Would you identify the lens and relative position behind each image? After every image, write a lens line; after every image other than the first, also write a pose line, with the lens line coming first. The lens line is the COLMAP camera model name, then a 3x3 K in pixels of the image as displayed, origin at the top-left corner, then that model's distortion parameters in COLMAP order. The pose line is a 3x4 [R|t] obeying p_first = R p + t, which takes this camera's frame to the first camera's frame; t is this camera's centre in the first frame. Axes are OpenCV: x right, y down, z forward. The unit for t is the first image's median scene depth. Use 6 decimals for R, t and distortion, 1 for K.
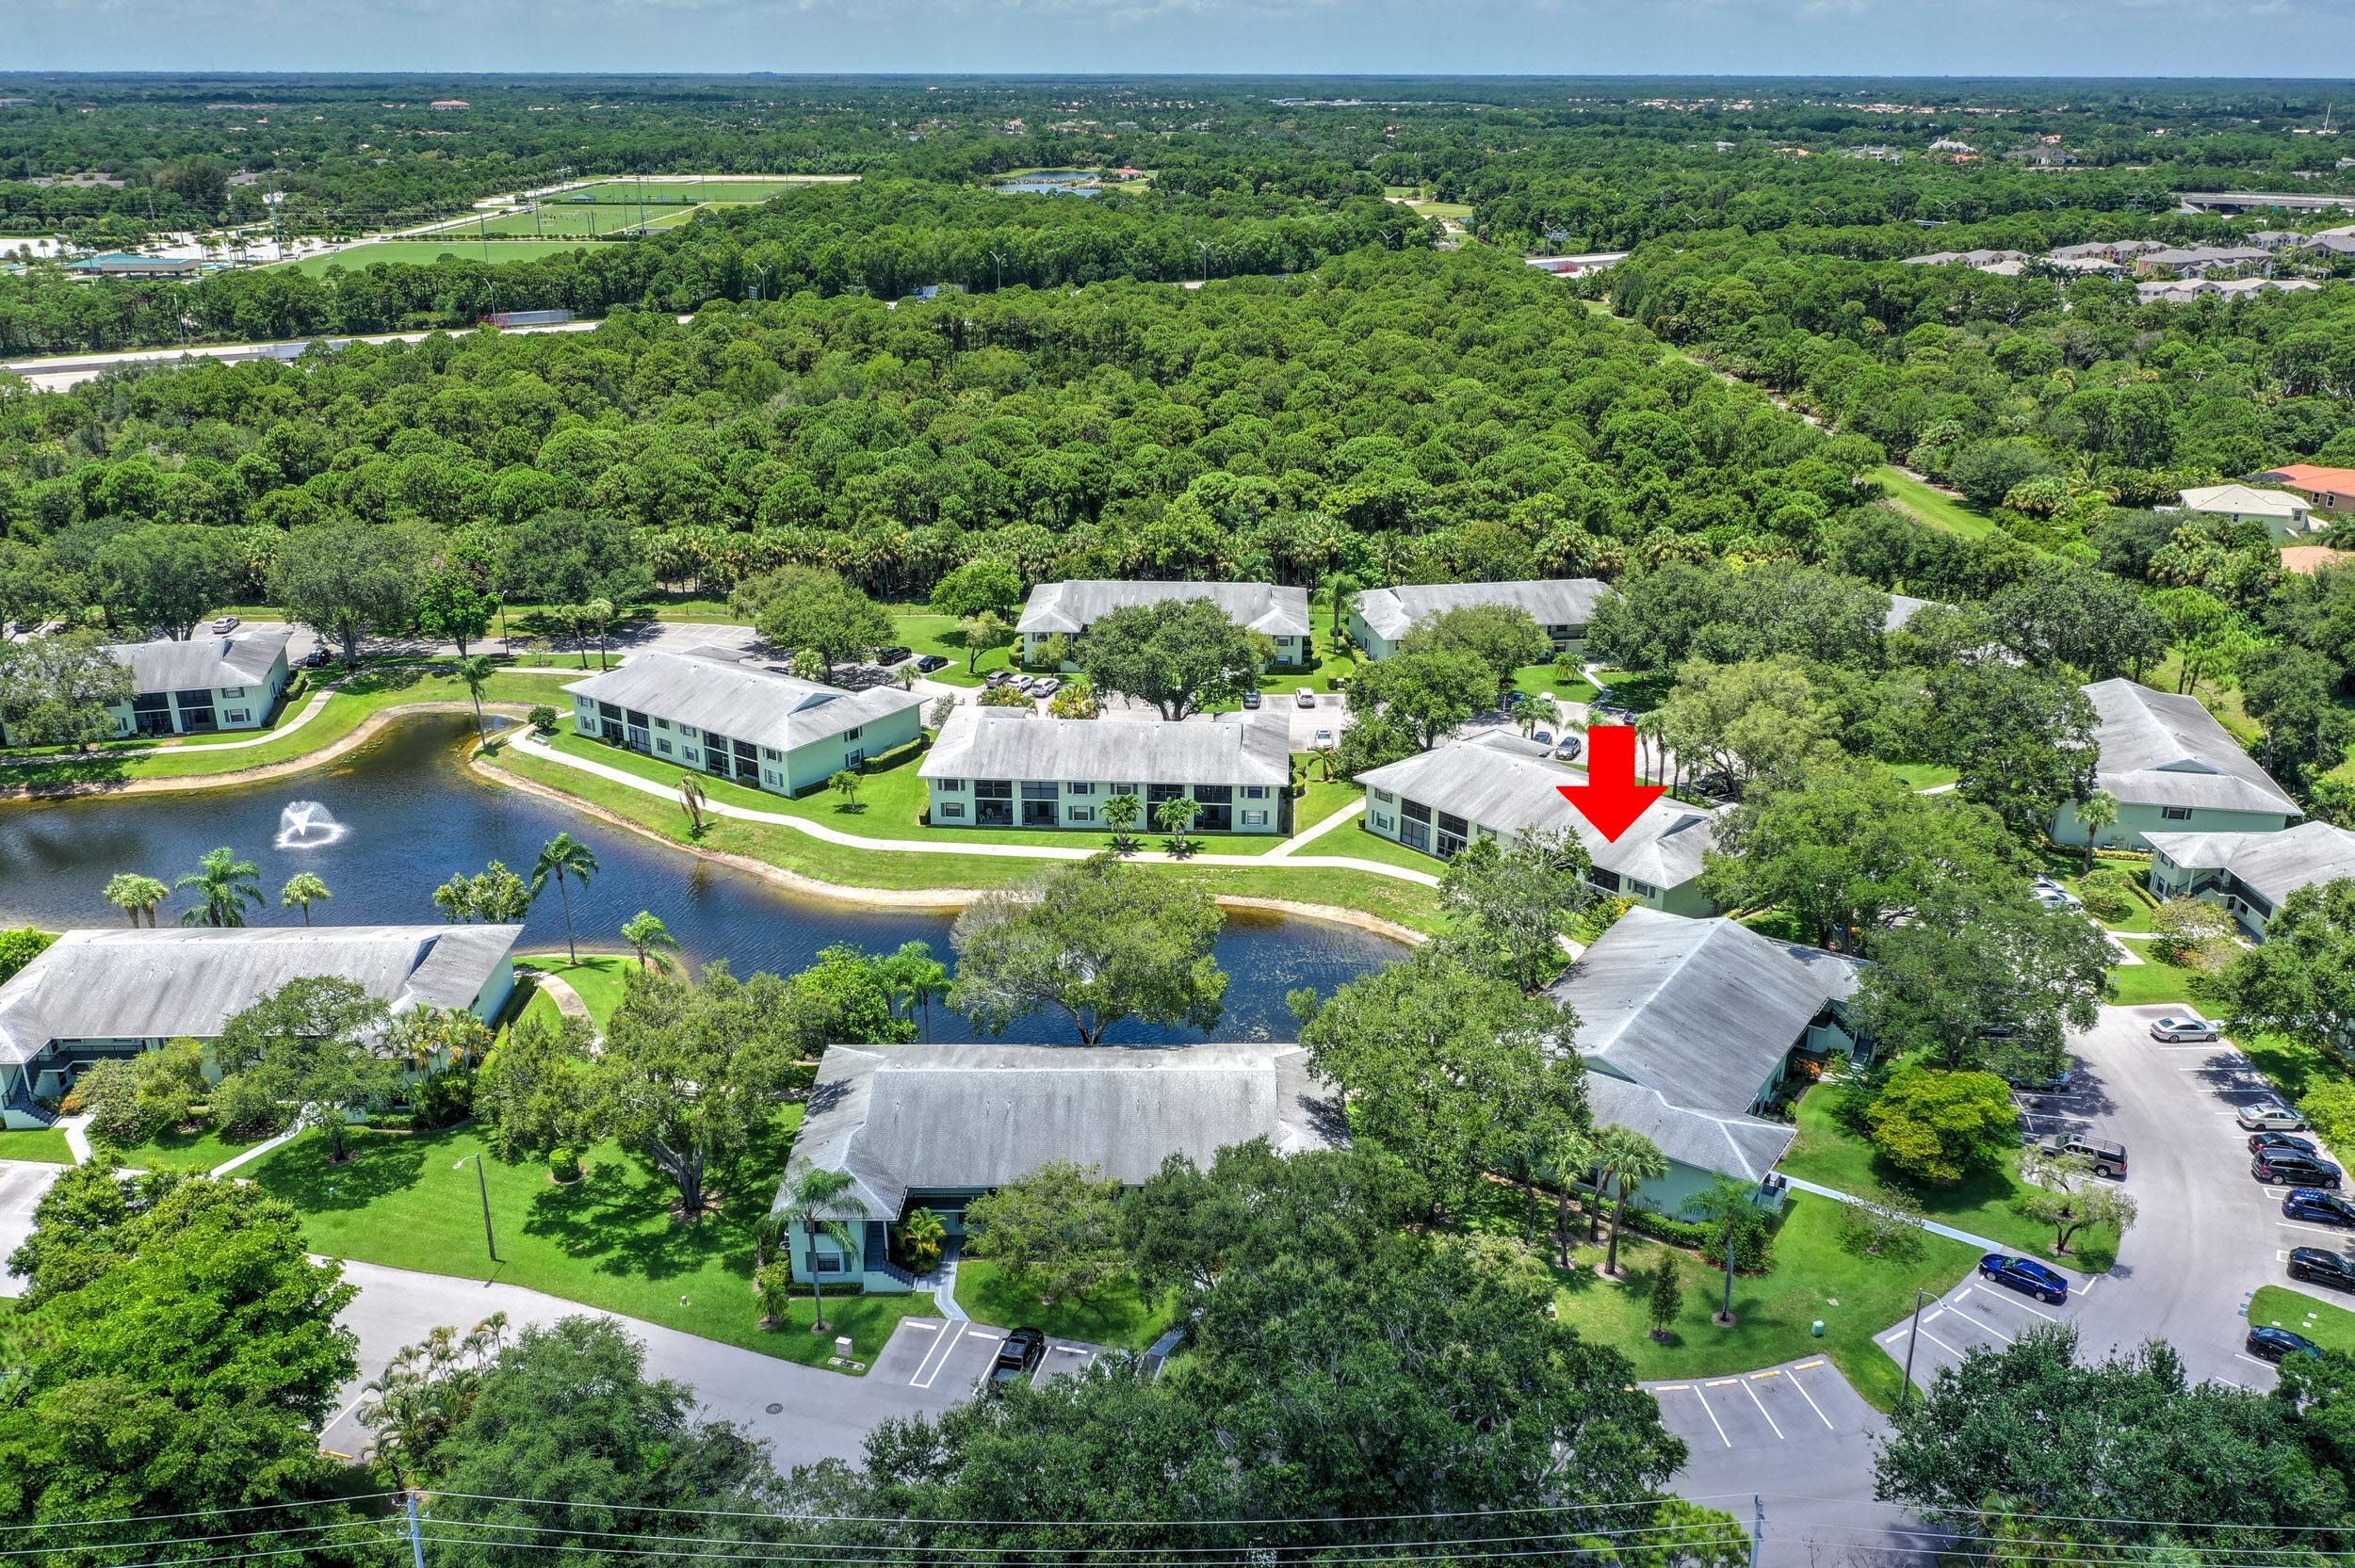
lens RADIAL K [[1844.1, 0, 1184.0], [0, 1844.1, 786.2], [0, 0, 1]] dist [0.011548, 0.005397]
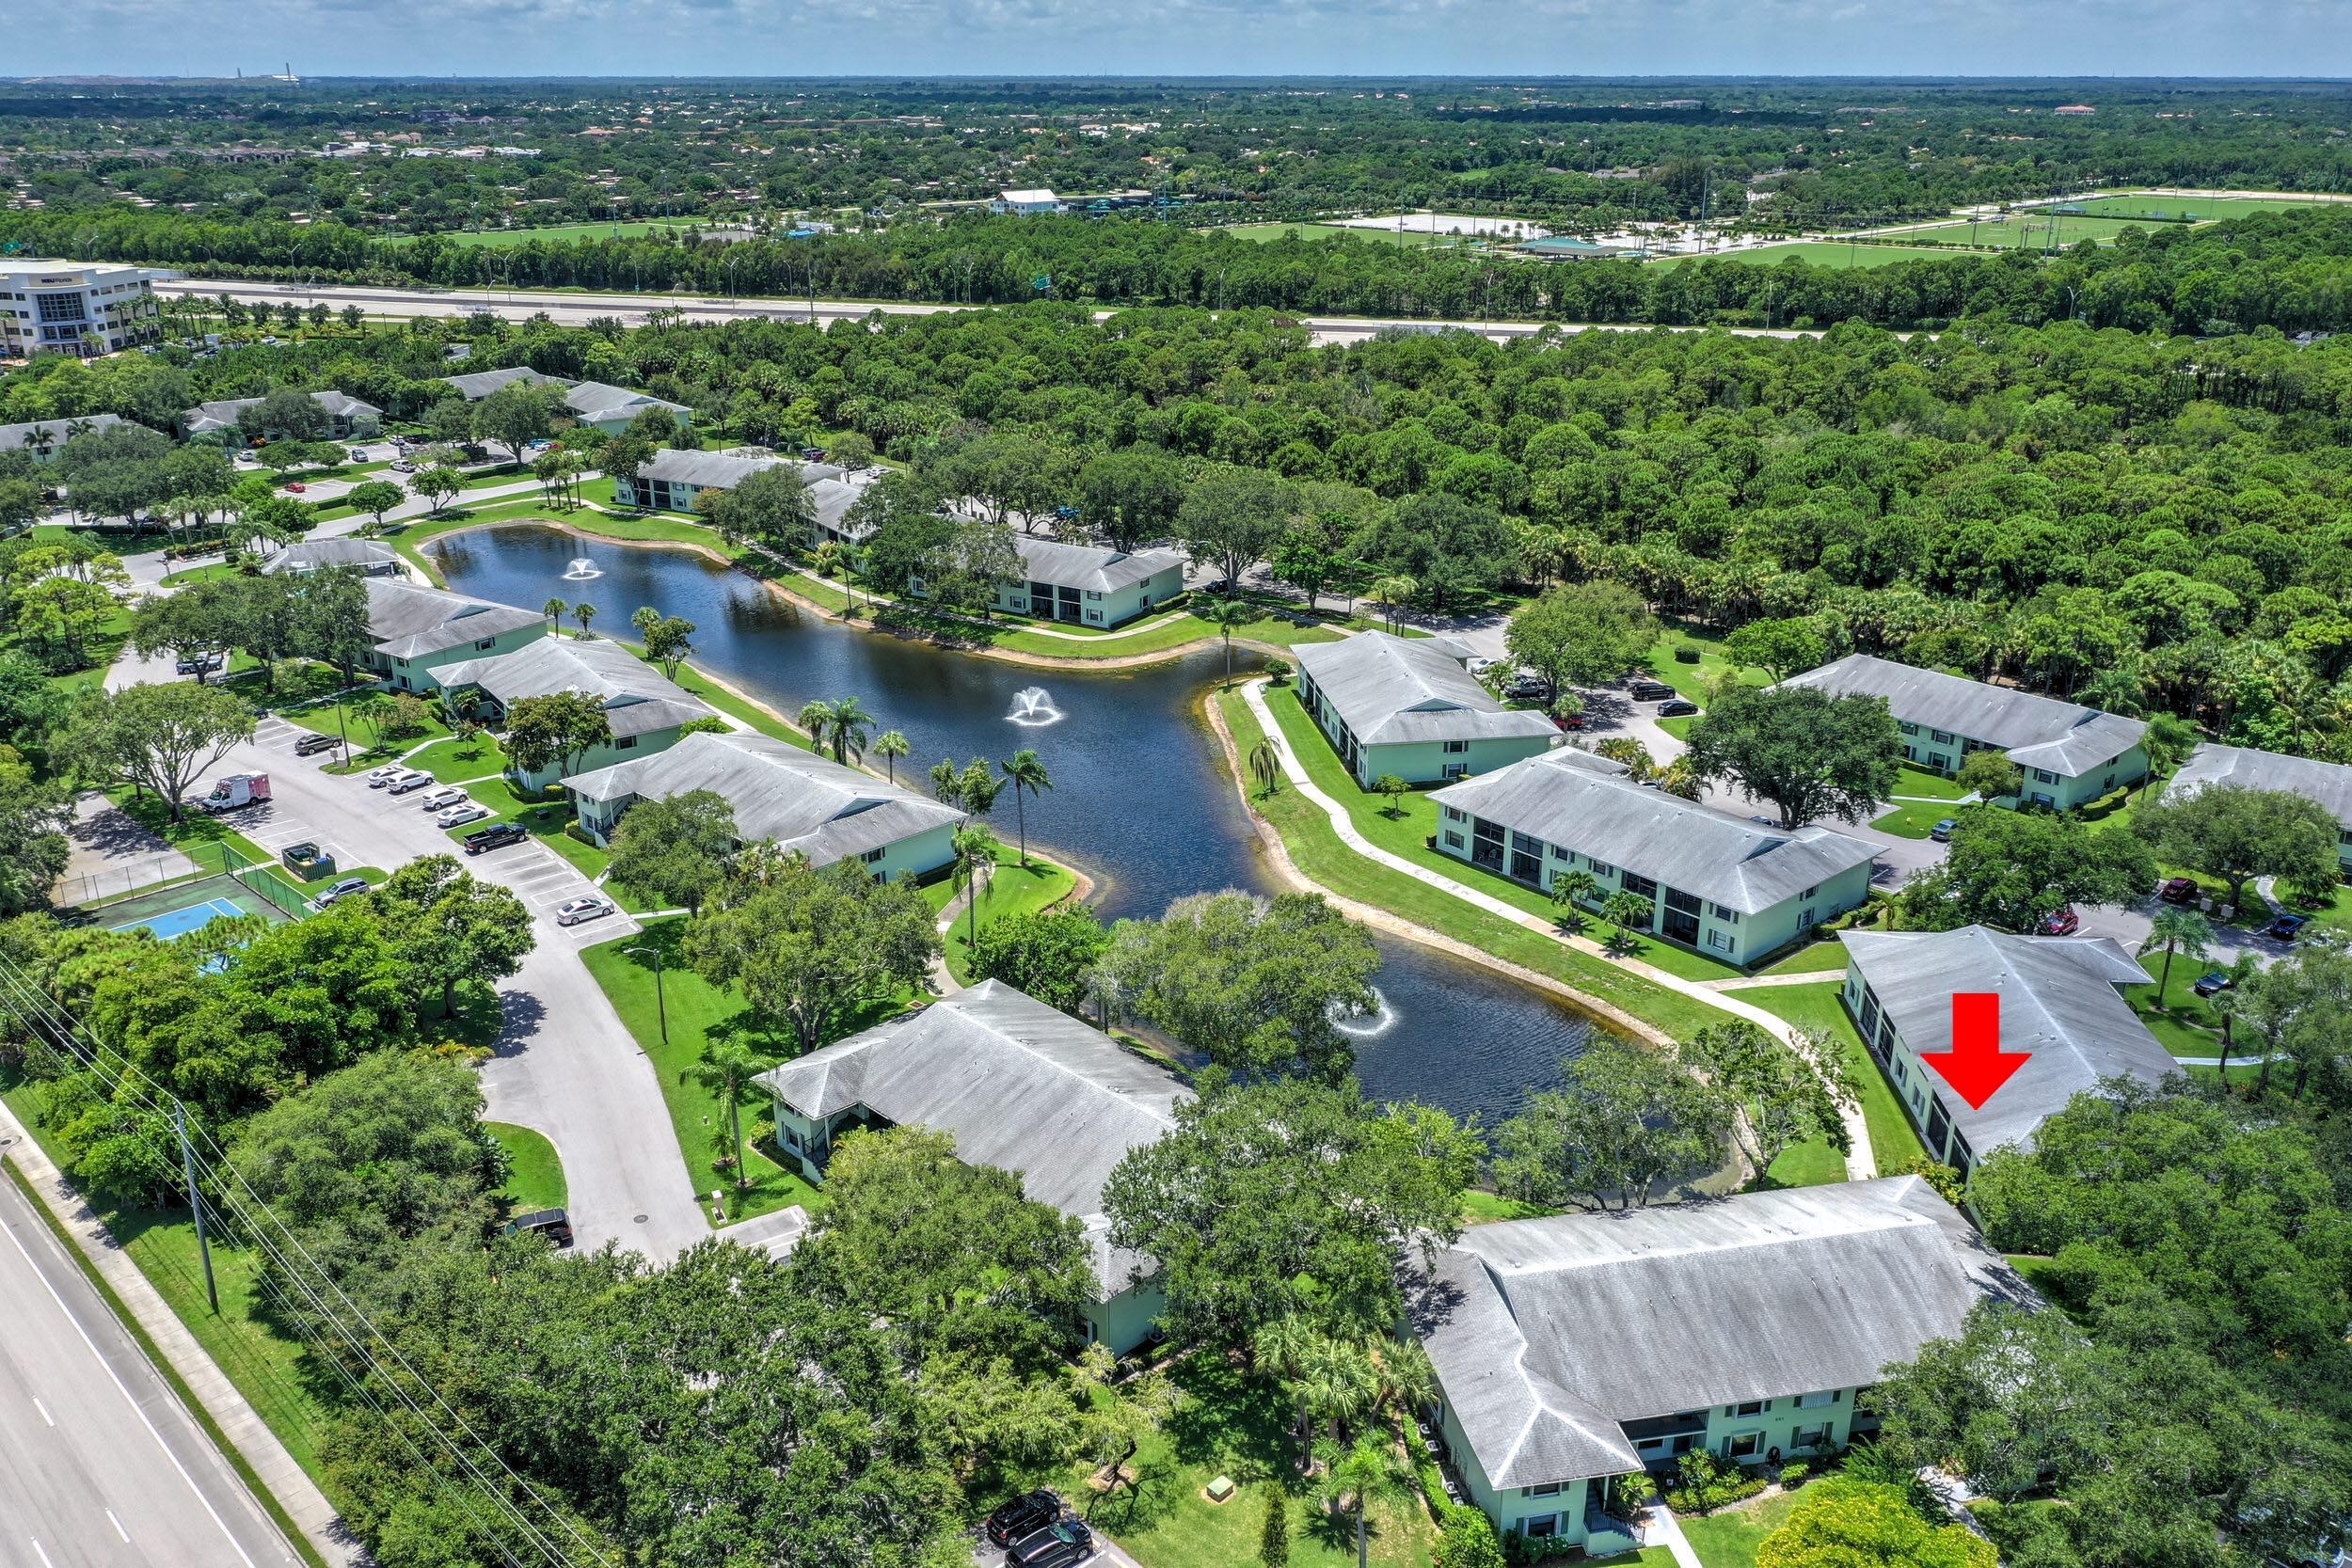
lens RADIAL K [[1841.8, 0, 1181.3], [0, 1841.8, 782.3], [0, 0, 1]] dist [0.011548, 0.005397]
pose [[0.723996, 0.253248, -0.641635, 0.325146], [-0.255569, 0.962452, 0.091497, -0.057791], [0.640714, 0.097738, 0.761533, 0.136967]]
